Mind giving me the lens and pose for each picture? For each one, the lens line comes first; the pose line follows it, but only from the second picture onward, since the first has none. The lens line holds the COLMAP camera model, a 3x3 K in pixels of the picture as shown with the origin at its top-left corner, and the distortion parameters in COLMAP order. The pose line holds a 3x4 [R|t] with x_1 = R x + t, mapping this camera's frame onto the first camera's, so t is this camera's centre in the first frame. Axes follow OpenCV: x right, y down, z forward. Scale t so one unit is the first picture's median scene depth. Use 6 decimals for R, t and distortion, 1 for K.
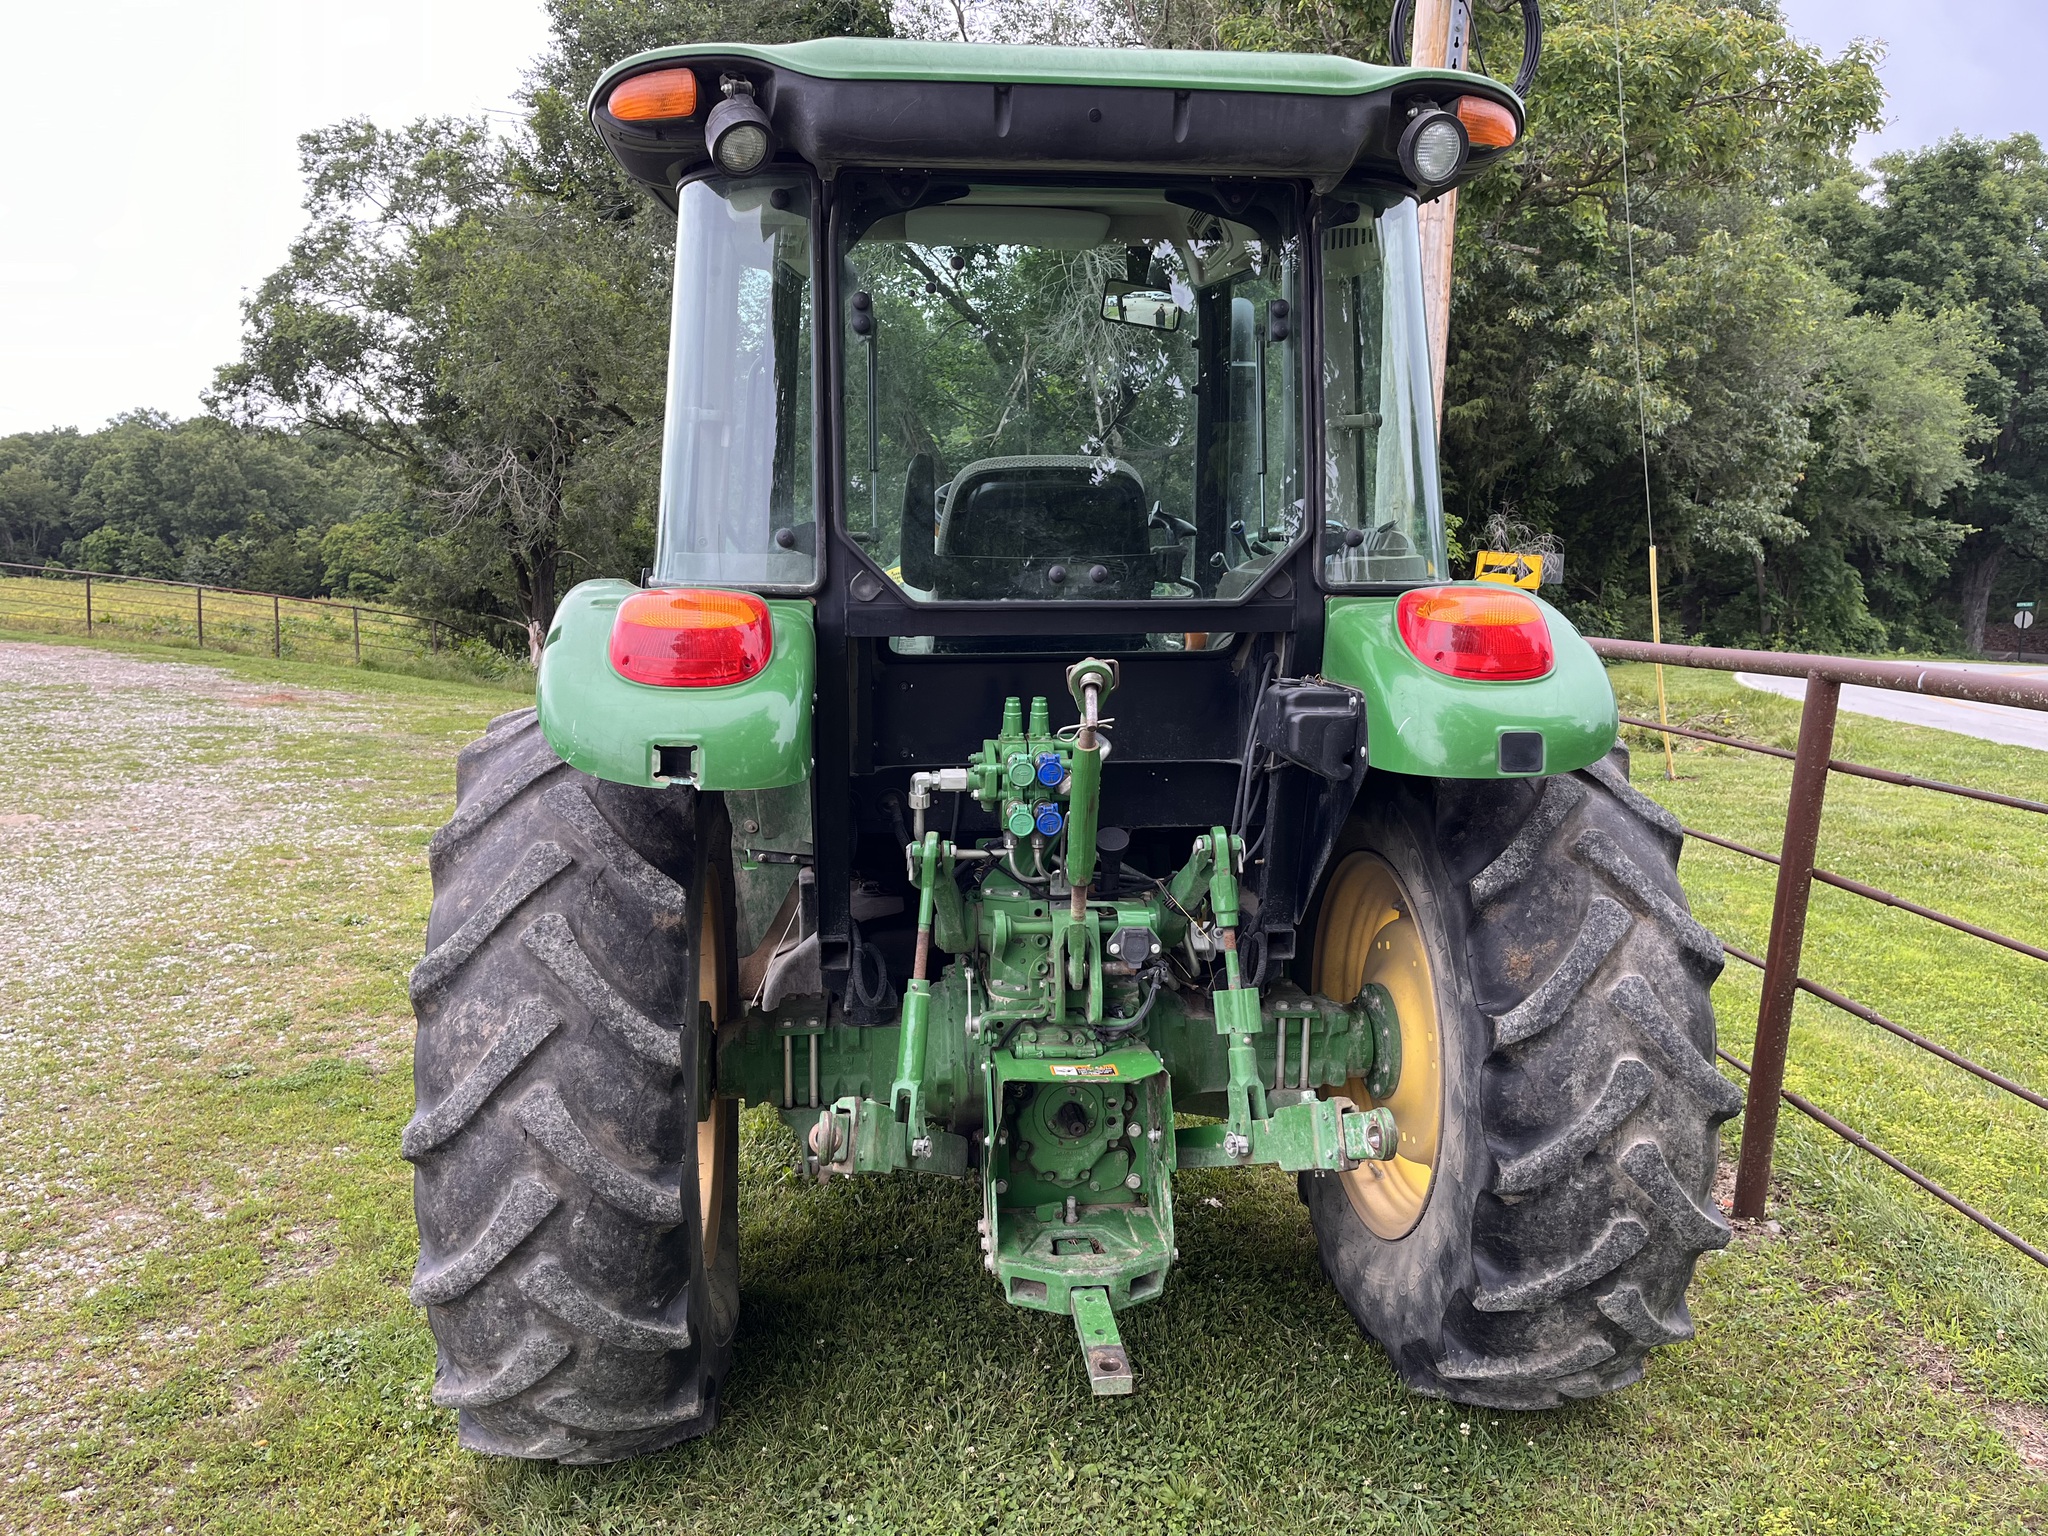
lens RADIAL K [[1544.3, 0, 1010.7], [0, 1544.3, 772.5], [0, 0, 1]] dist [0.061692, -0.077719]
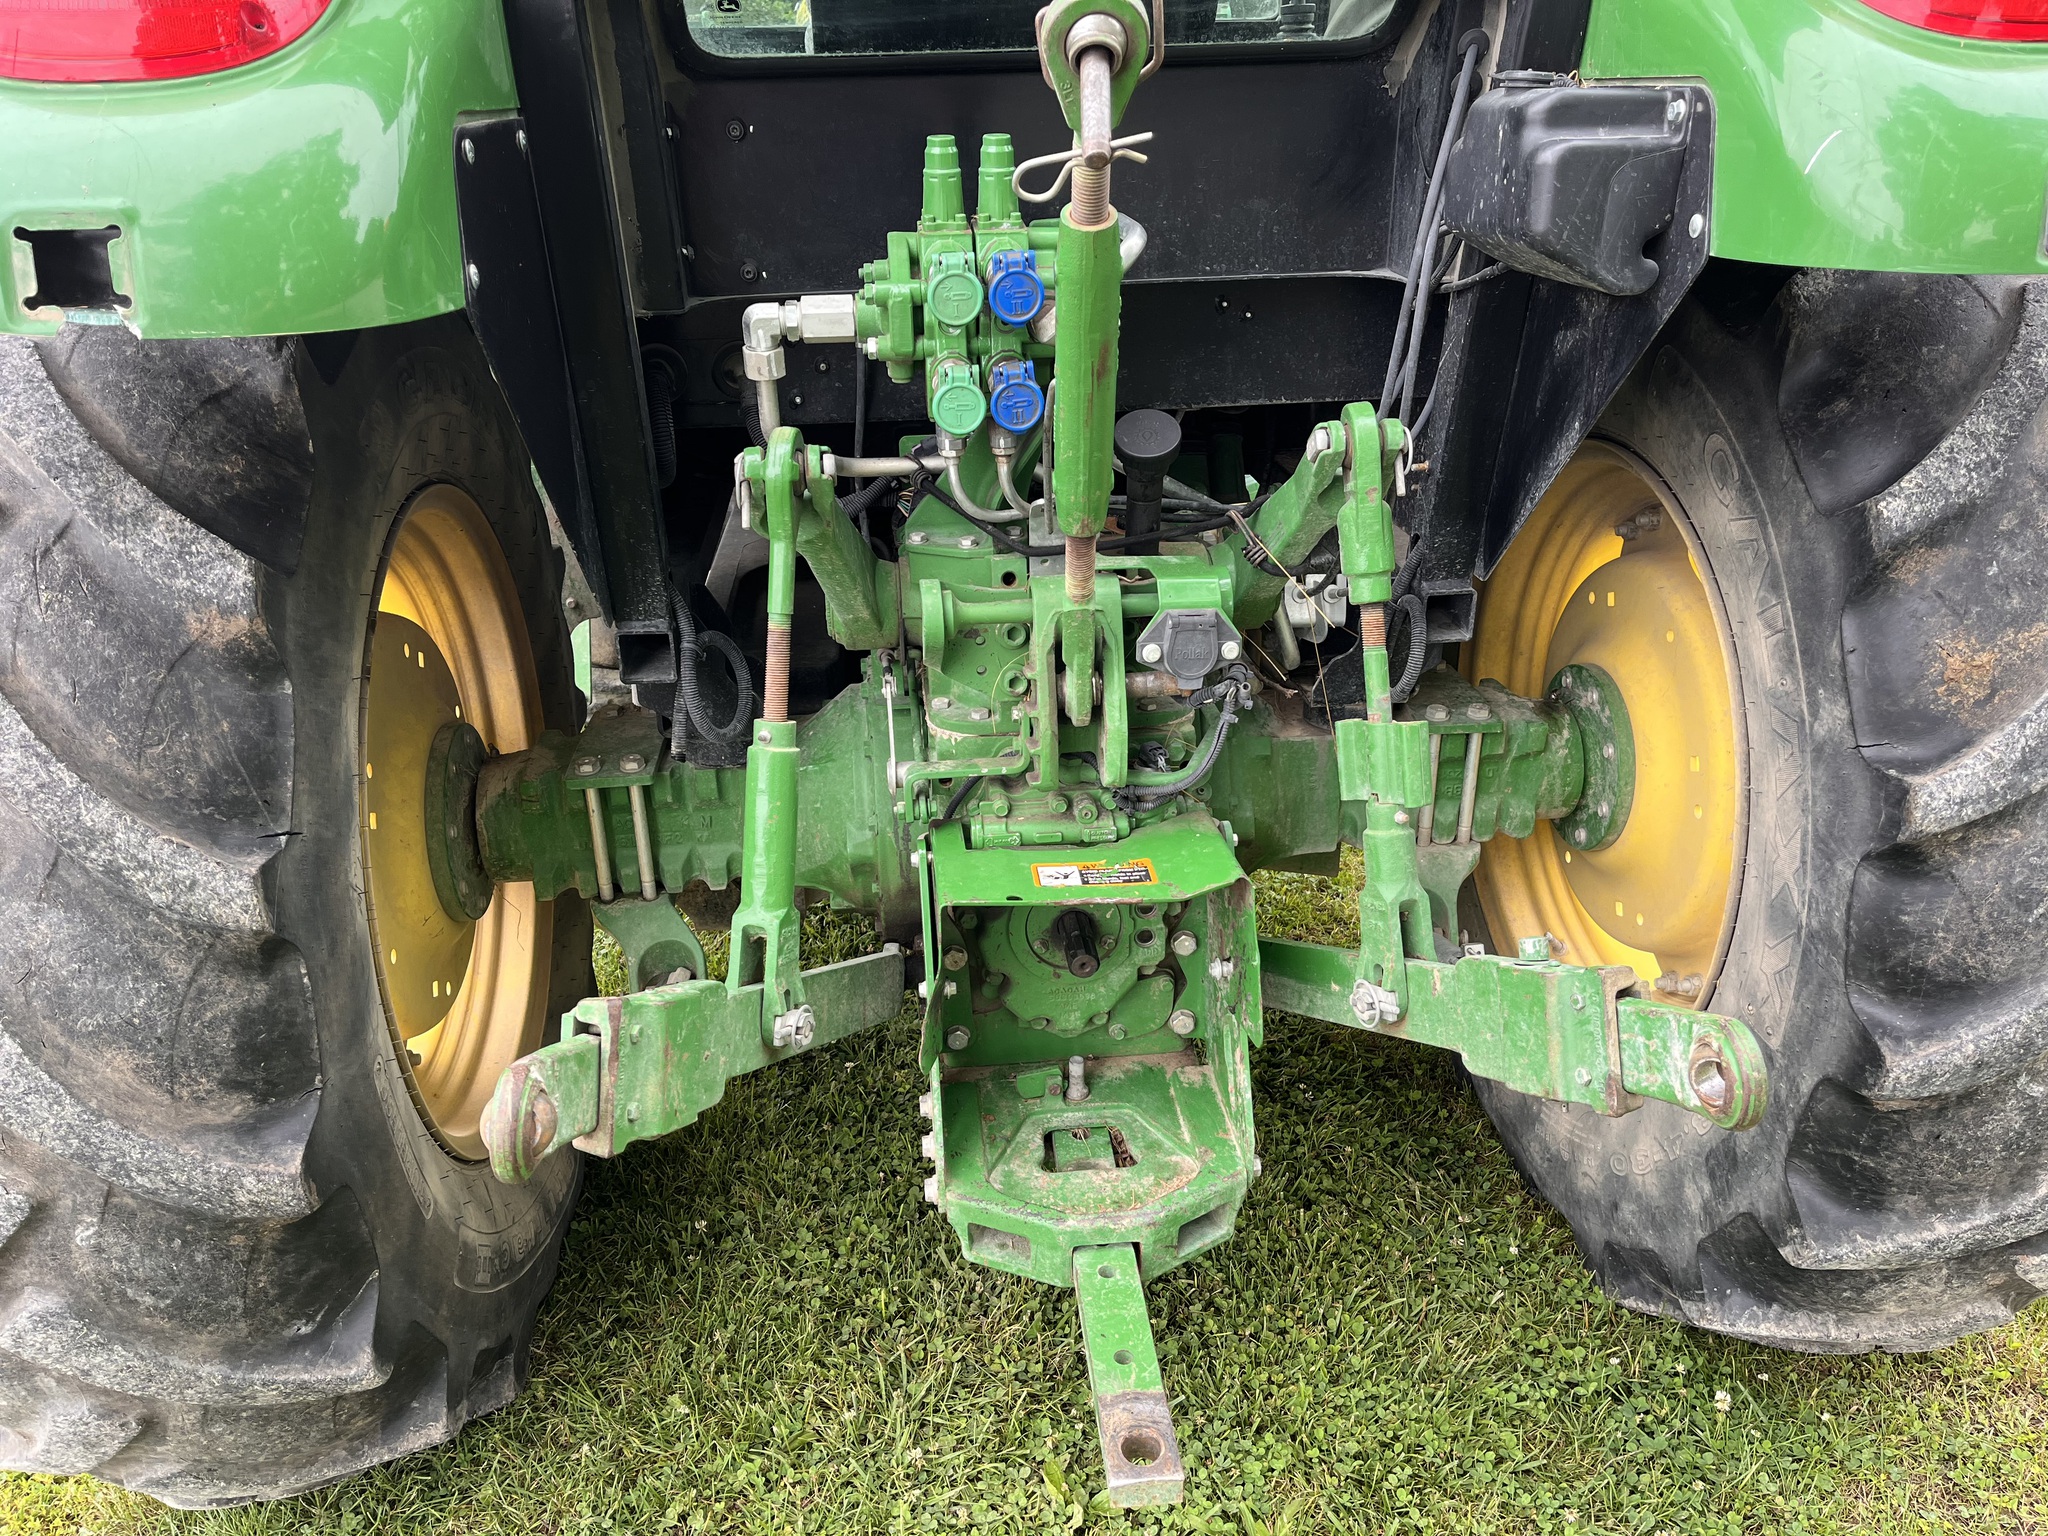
lens RADIAL K [[1544.2, 0, 1021.1], [0, 1544.2, 784.9], [0, 0, 1]] dist [0.080357, -0.120514]
pose [[0.999659, -0.017240, -0.019613, 0.032609], [0.021917, 0.962268, 0.271220, 0.015137], [0.014197, -0.271558, 0.962317, 0.482769]]
